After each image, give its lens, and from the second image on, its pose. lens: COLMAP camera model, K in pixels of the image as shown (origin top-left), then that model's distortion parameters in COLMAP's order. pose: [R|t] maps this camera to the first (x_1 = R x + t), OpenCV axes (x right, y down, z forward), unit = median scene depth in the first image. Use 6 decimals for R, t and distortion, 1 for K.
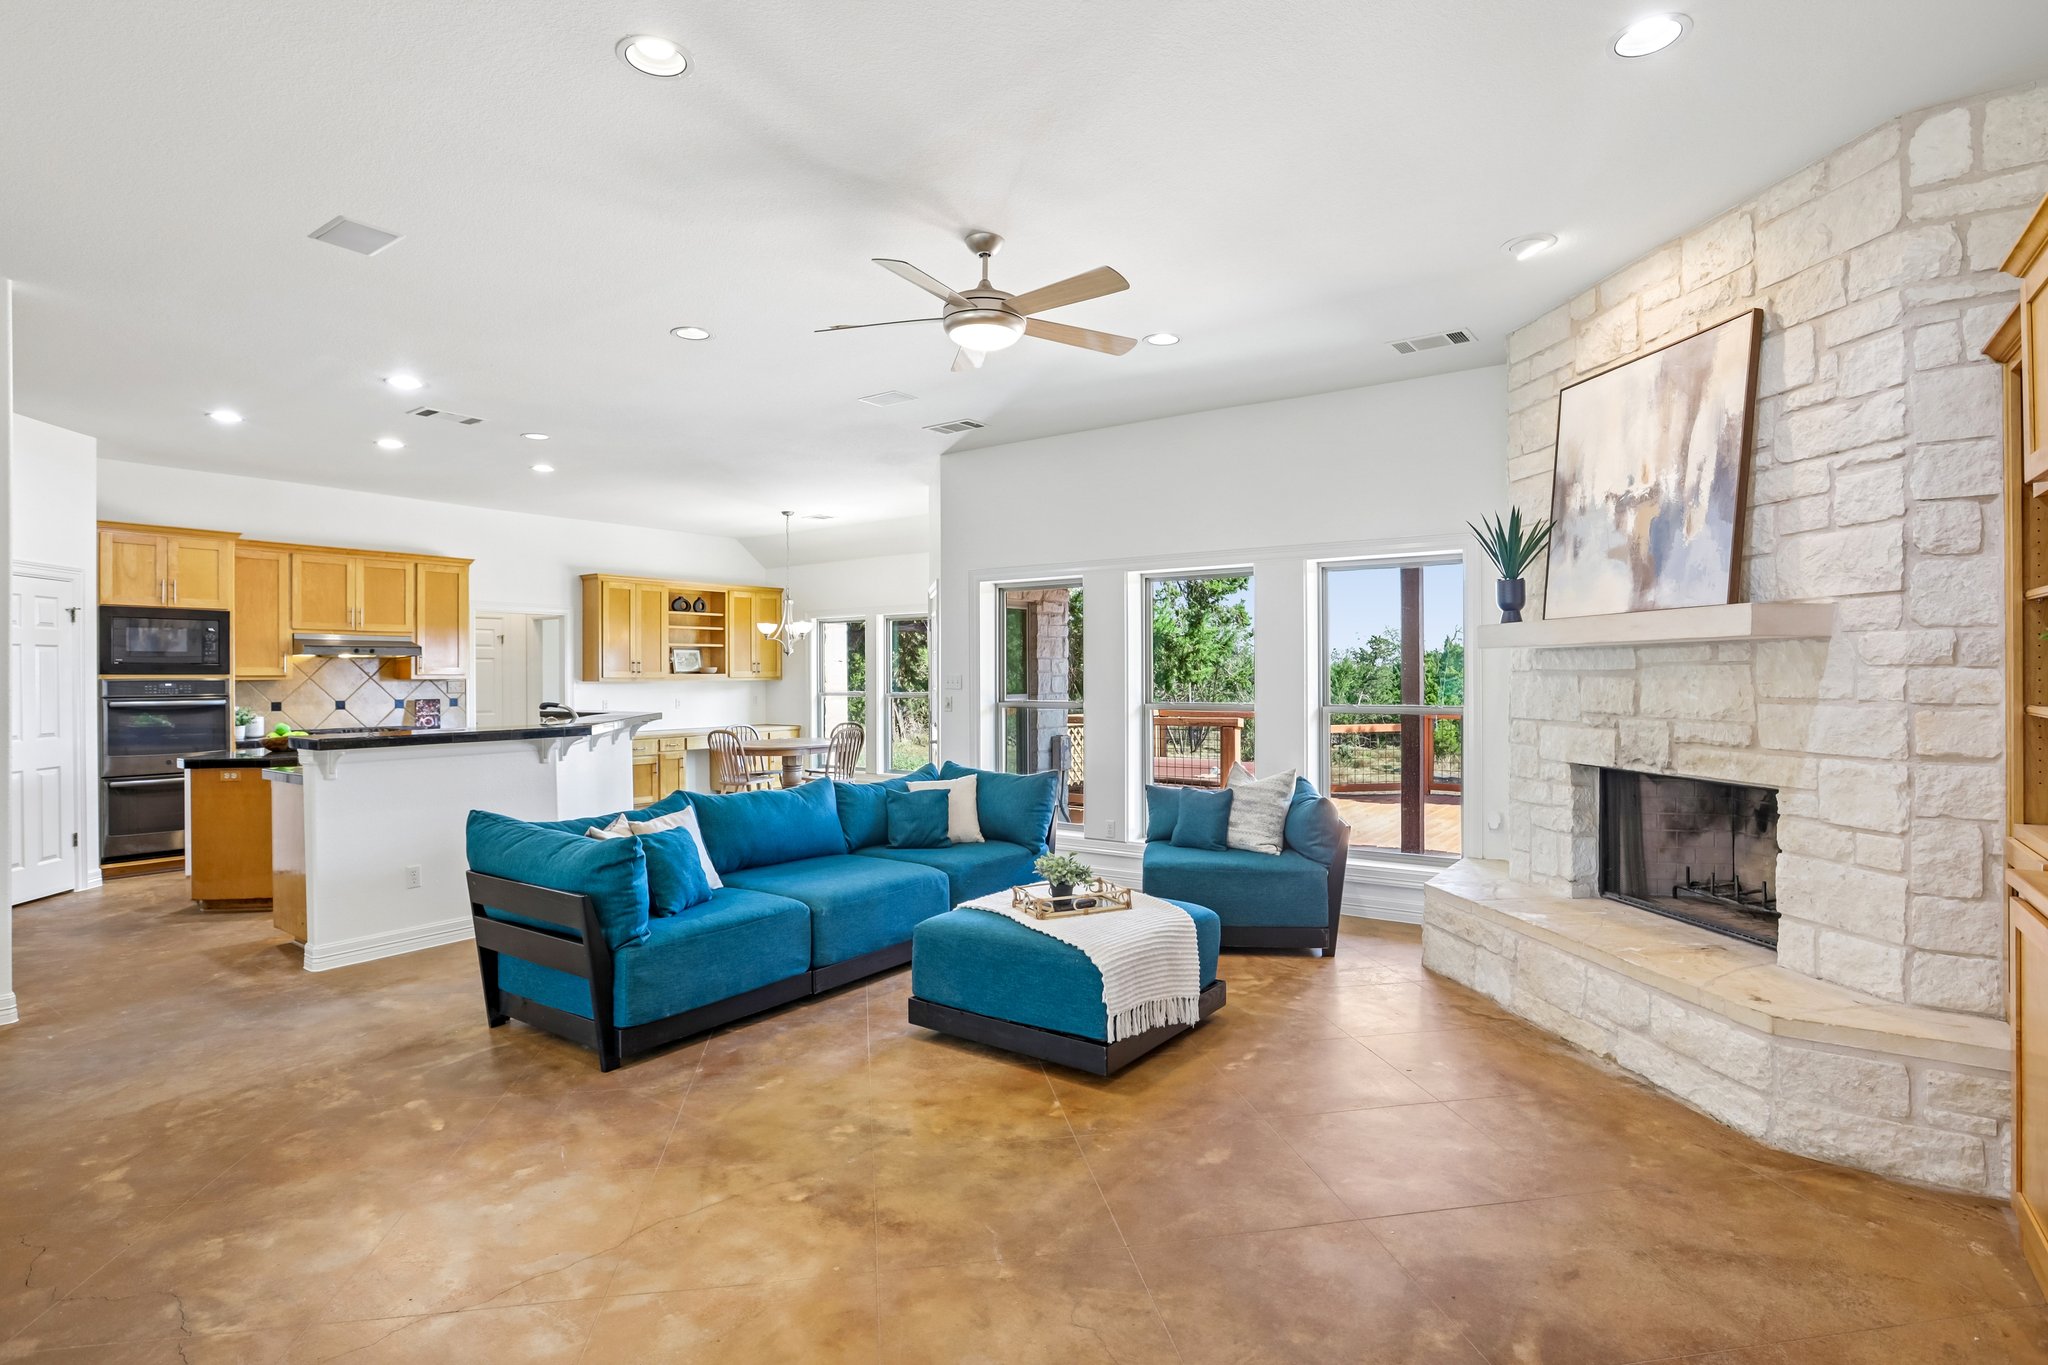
lens RADIAL K [[1024.1, 0, 1003.1], [0, 1024.1, 678.4], [0, 0, 1]] dist [-0.001194, 0.005096]
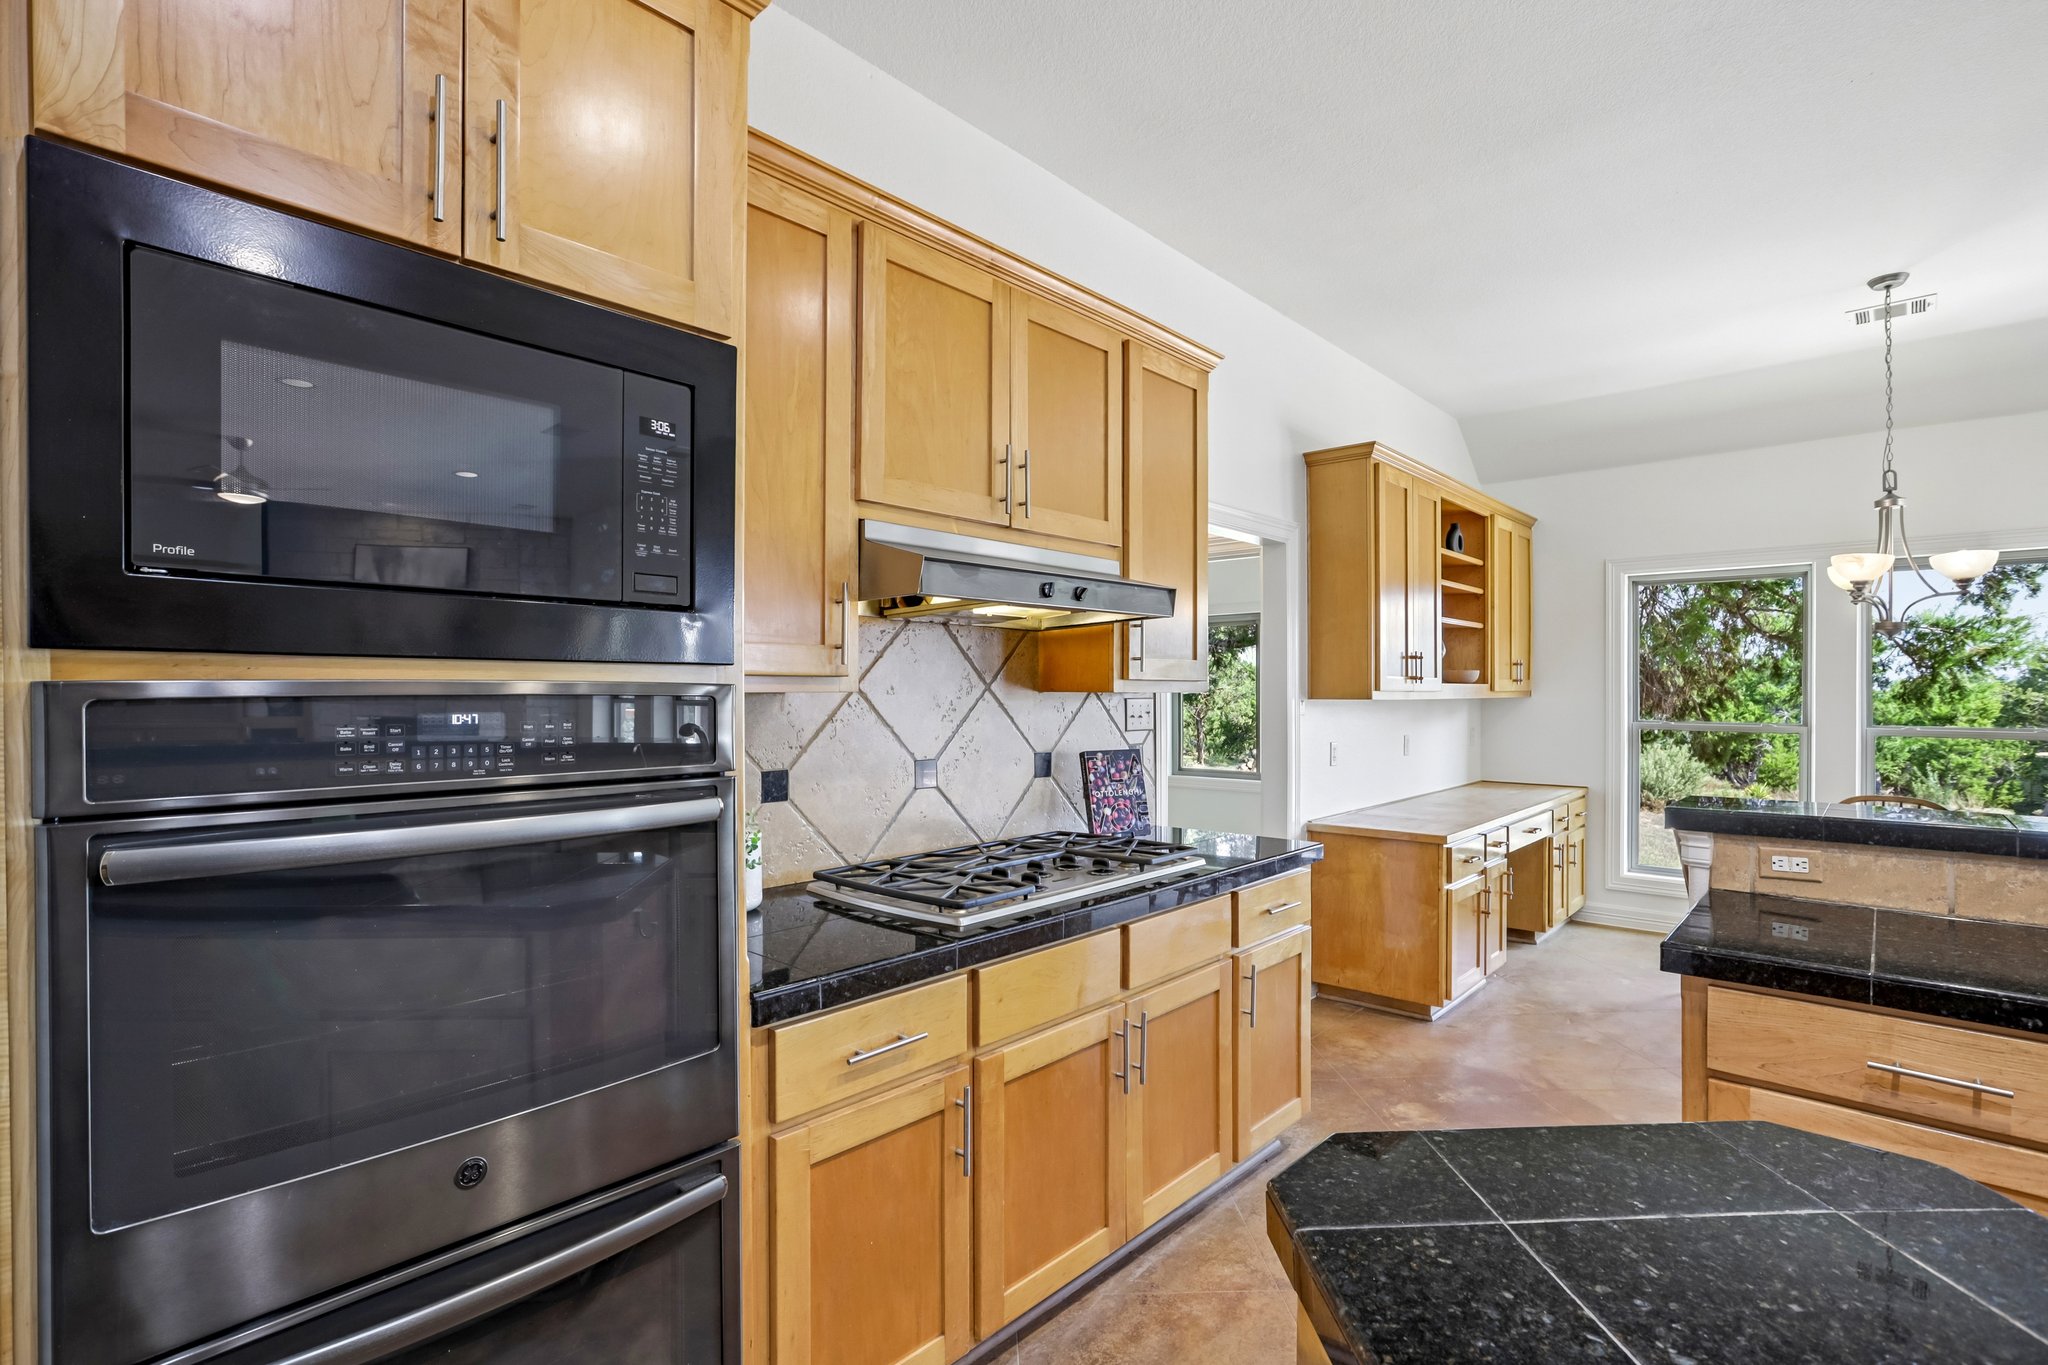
lens RADIAL K [[944.3, 0, 1030.1], [0, 944.3, 689.2], [0, 0, 1]] dist [0.009159, 0.004814]
pose [[0.995882, 0.003299, -0.090604, -1.288694], [-0.003926, 0.999970, -0.006744, 0.004278], [0.090579, 0.007072, 0.995864, 1.558563]]
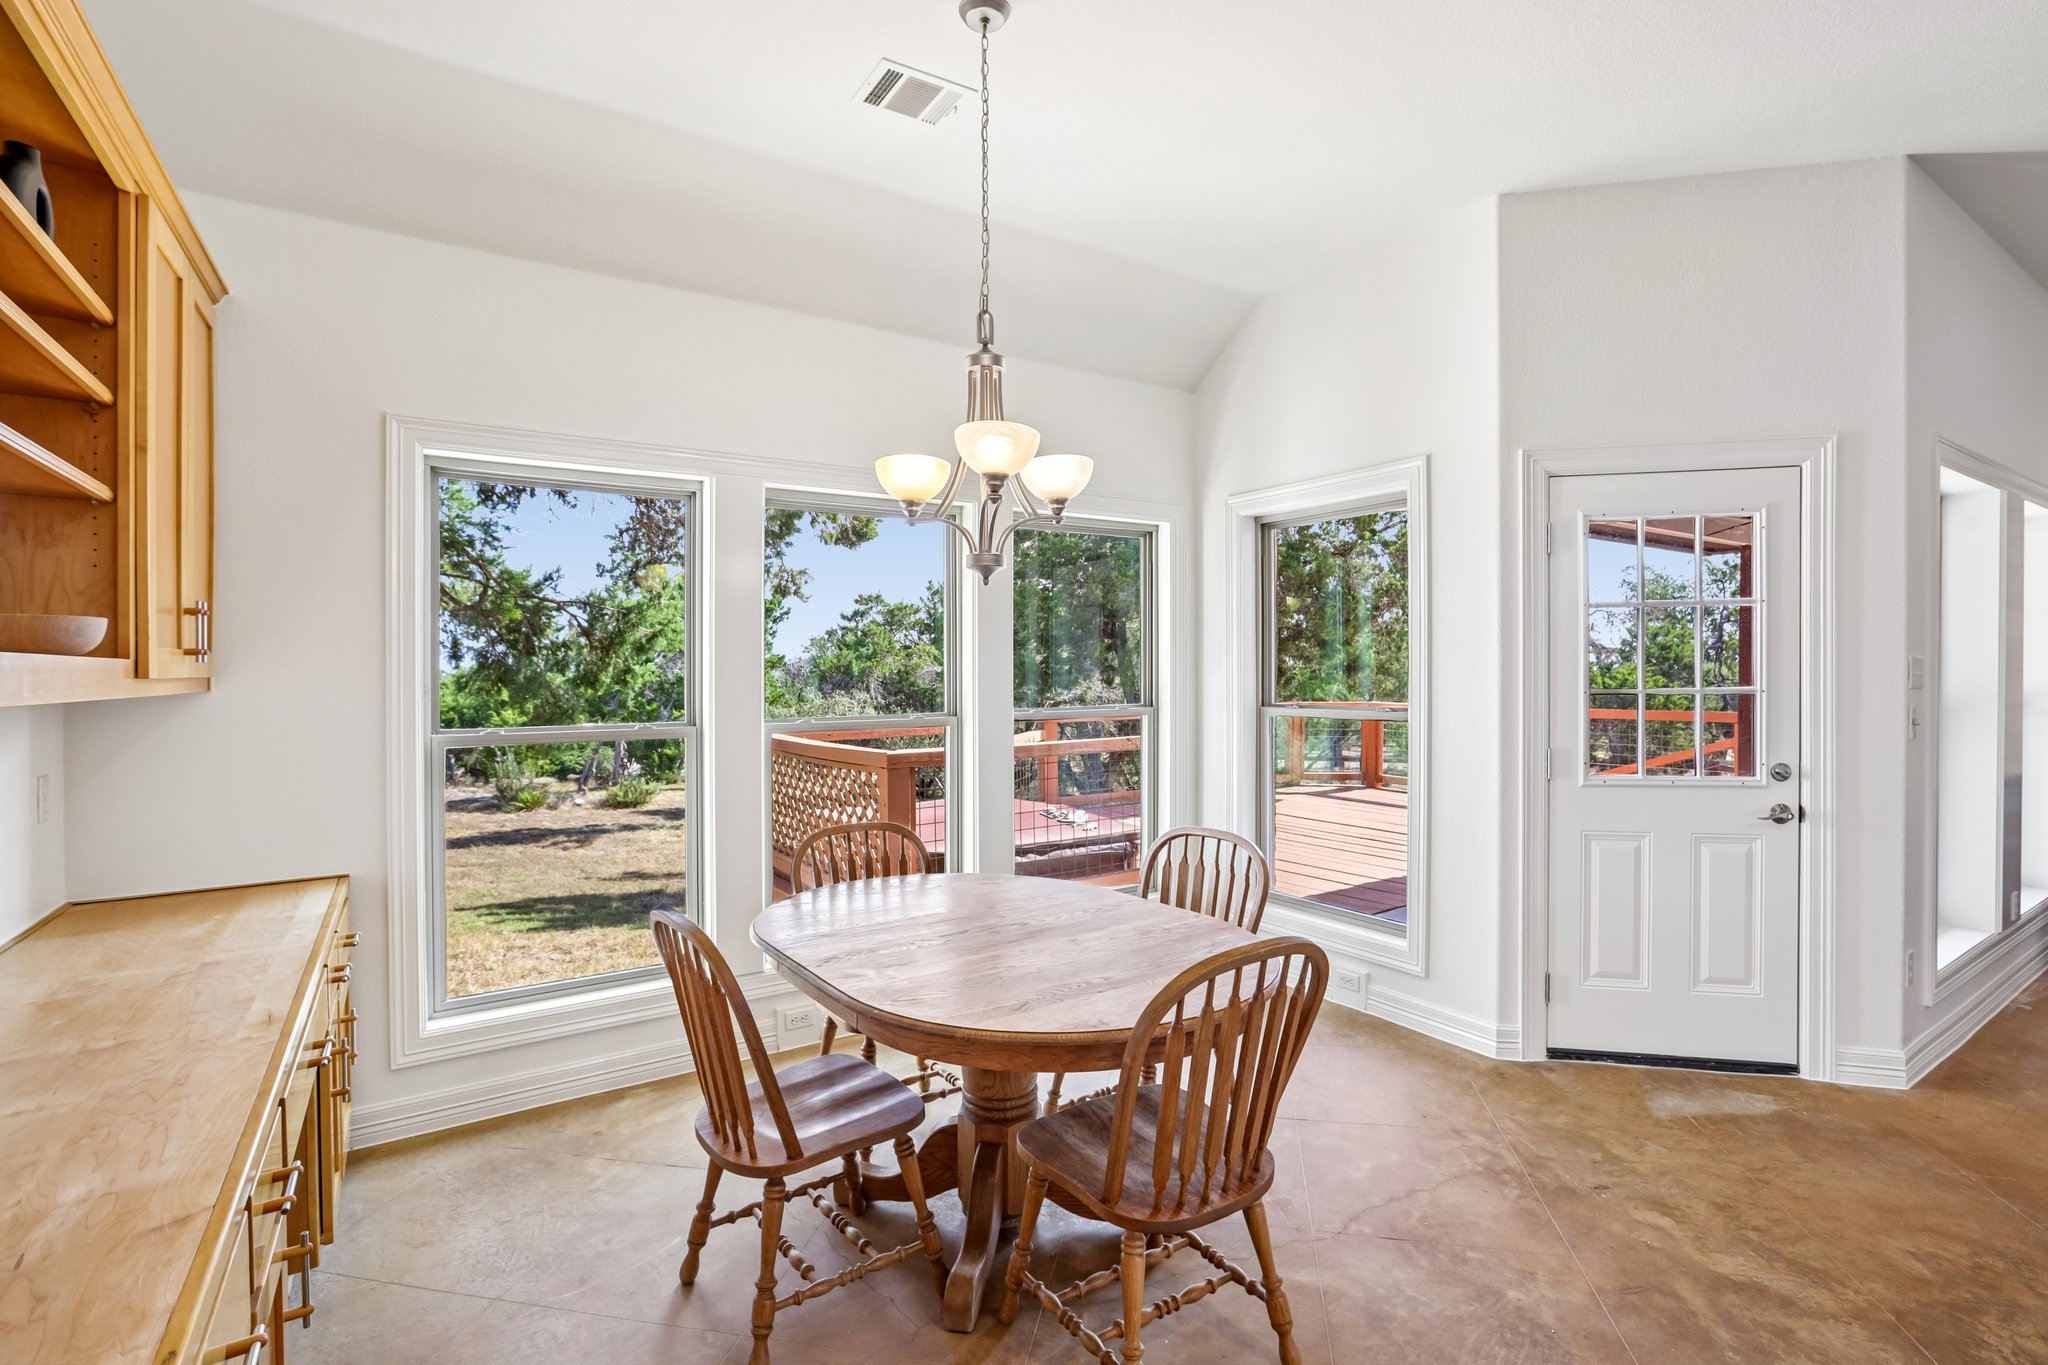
lens RADIAL K [[944.3, 0, 1009.5], [0, 944.3, 681.3], [0, 0, 1]] dist [0.009159, 0.004814]
pose [[0.357554, -0.010493, 0.933834, -1.064894], [0.013020, 0.999896, 0.006250, -0.000356], [-0.933802, 0.009923, 0.357653, 2.334682]]
